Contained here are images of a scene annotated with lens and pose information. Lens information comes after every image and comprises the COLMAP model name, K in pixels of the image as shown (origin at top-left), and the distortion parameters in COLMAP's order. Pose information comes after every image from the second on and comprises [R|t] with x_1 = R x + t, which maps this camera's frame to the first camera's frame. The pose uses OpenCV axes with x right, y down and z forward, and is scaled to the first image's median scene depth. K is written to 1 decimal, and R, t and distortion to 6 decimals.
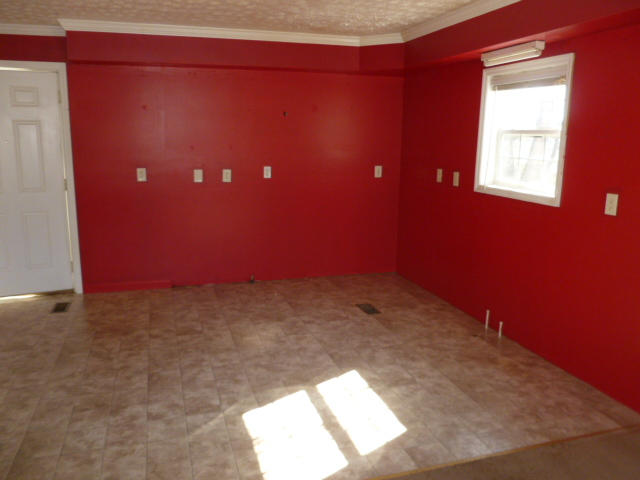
lens RADIAL K [[536.1, 0, 320.0], [0, 536.1, 240.0], [0, 0, 1]] dist [-0.008690, -0.001686]
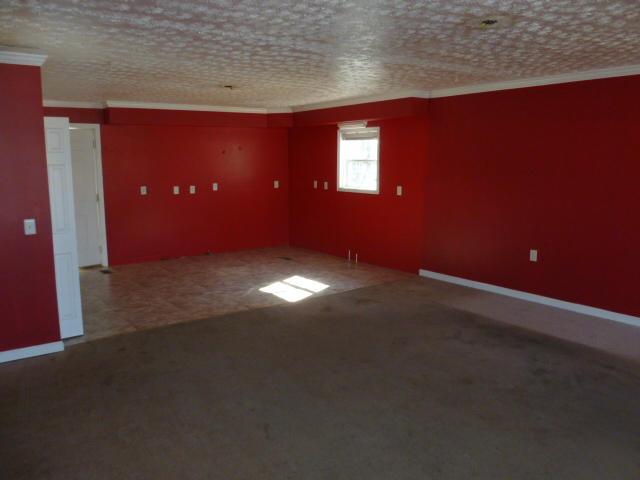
lens RADIAL K [[536.1, 0, 320.0], [0, 536.1, 240.0], [0, 0, 1]] dist [-0.008690, -0.001686]
pose [[0.944924, -0.067510, 0.320252, -0.405803], [0.081313, 0.996240, -0.029908, 0.139463], [-0.317029, 0.054301, 0.946860, -0.812264]]
